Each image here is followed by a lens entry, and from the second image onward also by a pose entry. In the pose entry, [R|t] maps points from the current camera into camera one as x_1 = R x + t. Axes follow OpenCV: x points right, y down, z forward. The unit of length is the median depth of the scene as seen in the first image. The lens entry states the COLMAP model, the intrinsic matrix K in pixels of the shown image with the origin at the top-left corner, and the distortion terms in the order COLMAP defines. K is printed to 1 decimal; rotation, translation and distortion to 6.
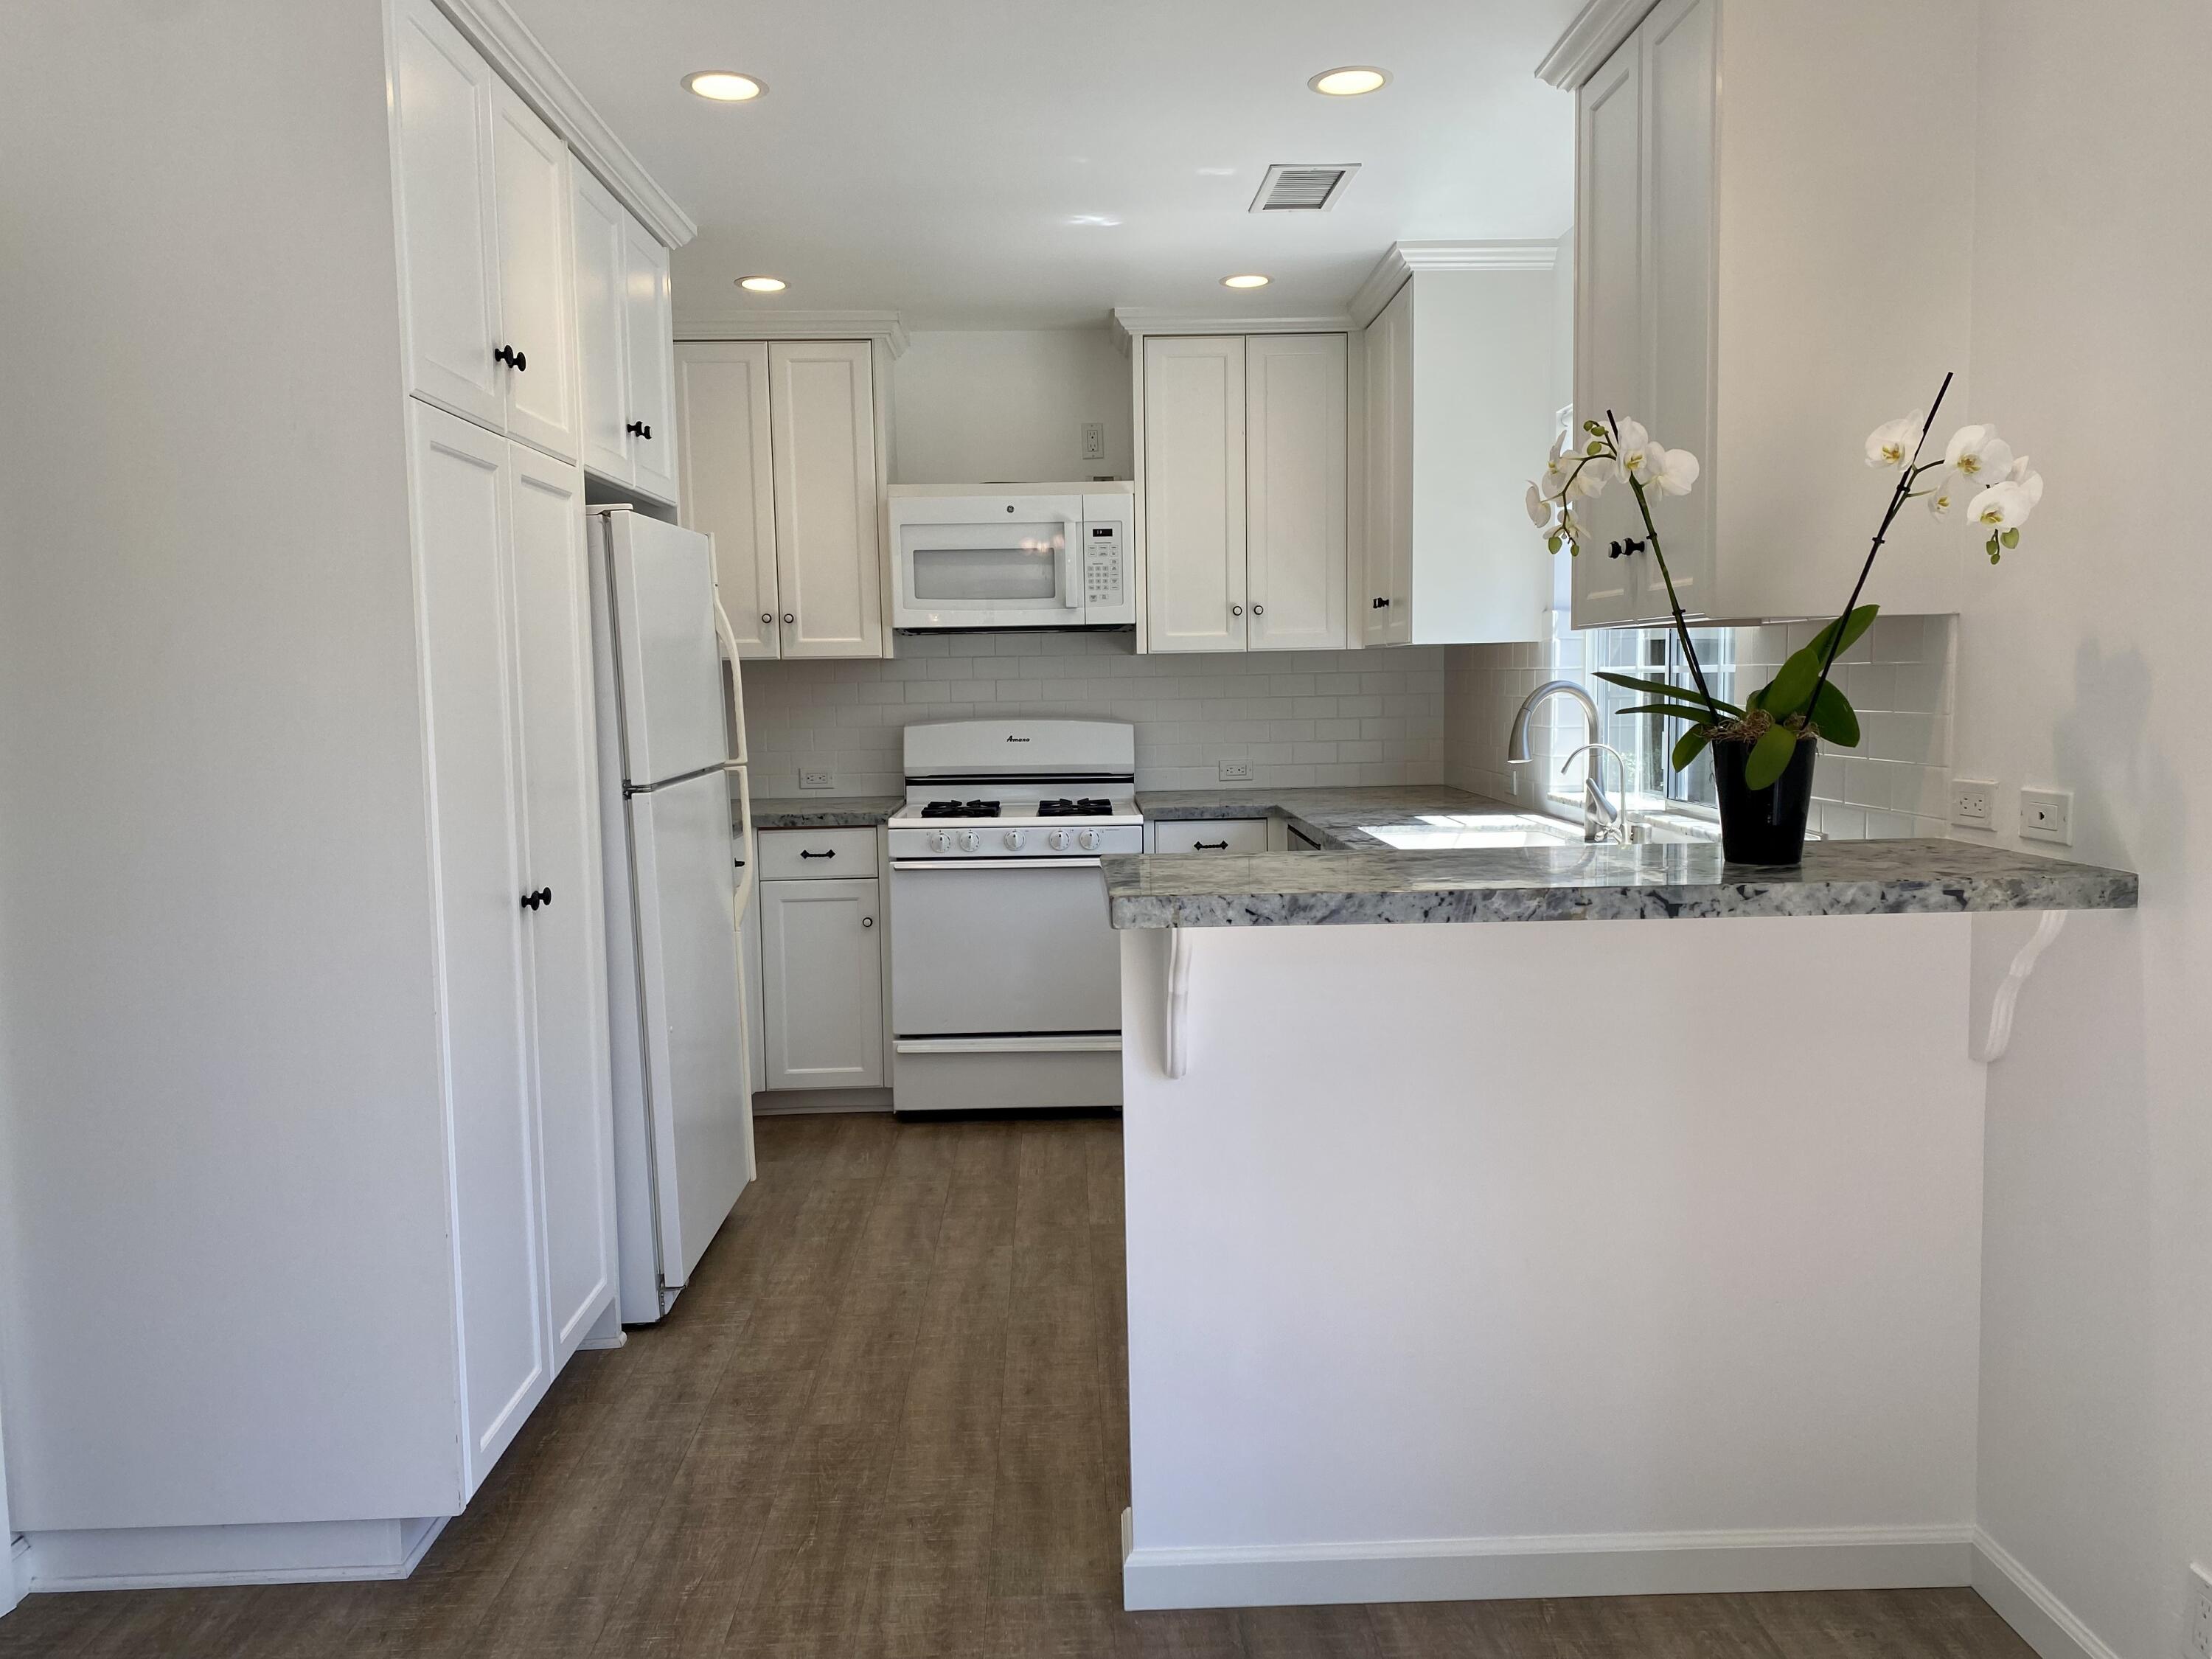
lens RADIAL K [[1667.4, 0, 1106.2], [0, 1667.4, 836.2], [0, 0, 1]] dist [0.057900, -0.070330]
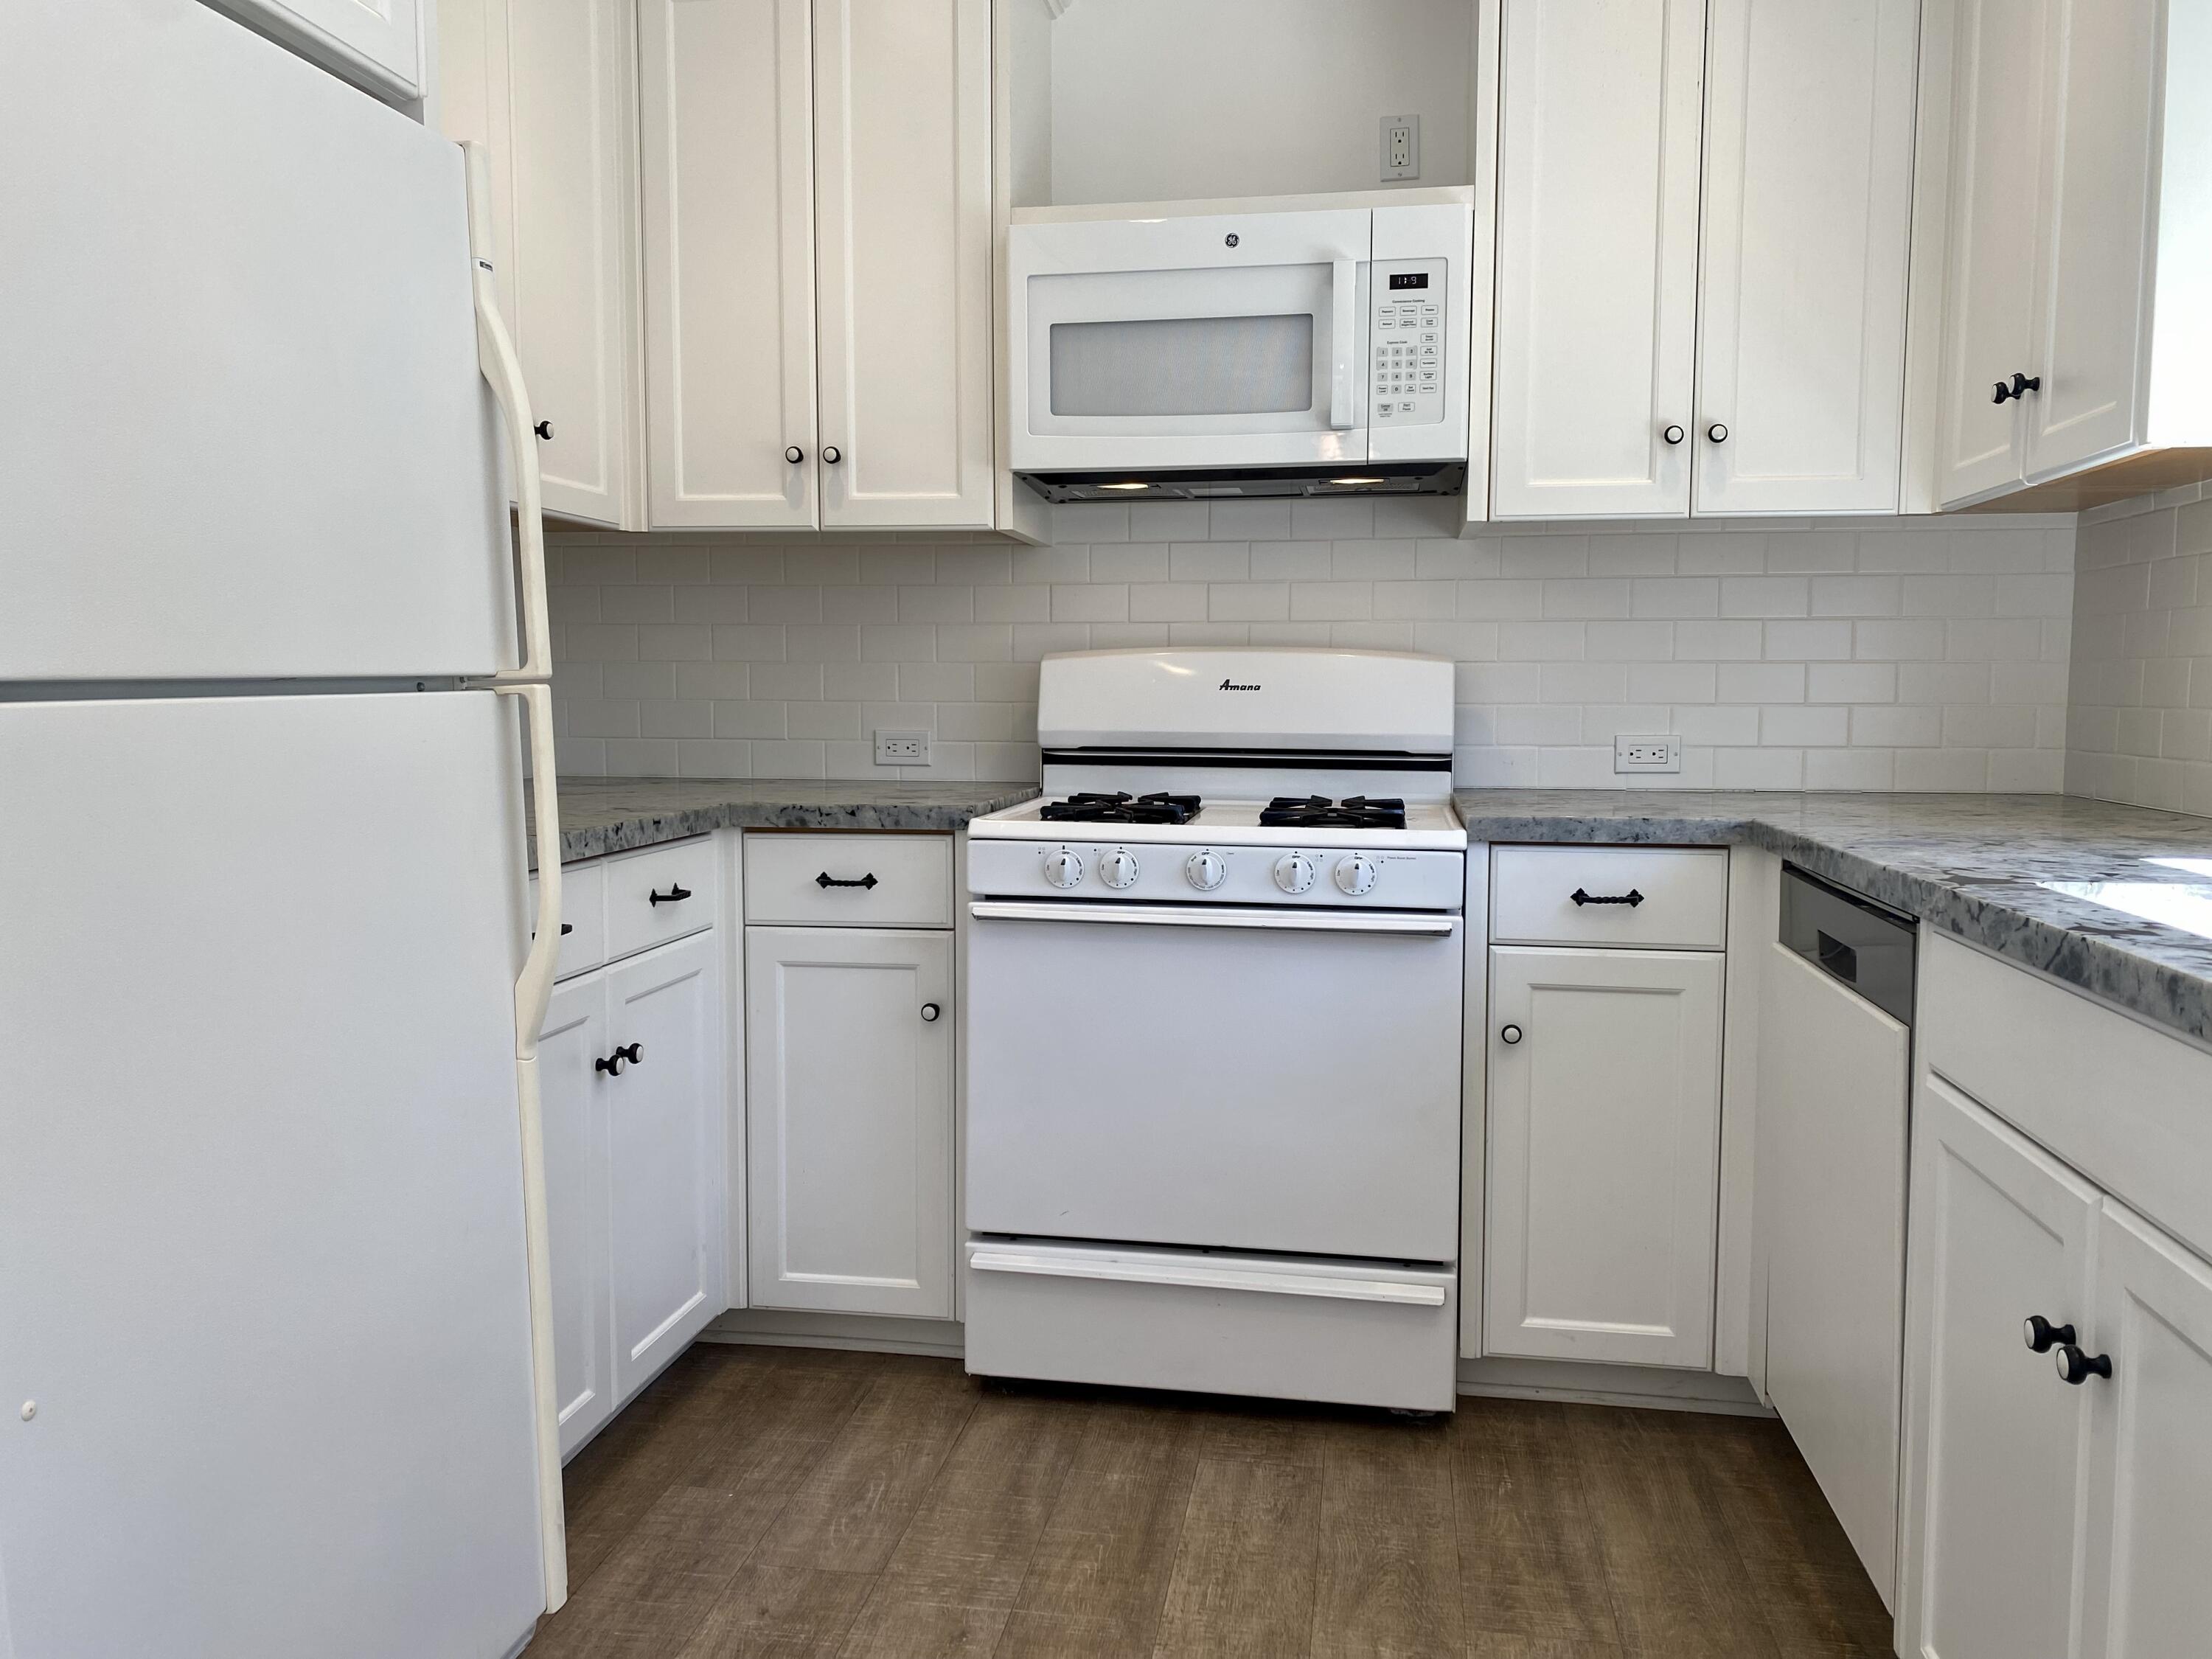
lens RADIAL K [[1667.4, 0, 1106.6], [0, 1667.4, 825.4], [0, 0, 1]] dist [0.057900, -0.070330]
pose [[0.981690, 0.037000, -0.186858, 0.009535], [-0.039391, 0.999182, -0.009102, -0.005432], [0.186368, 0.016296, 0.982345, 0.482225]]
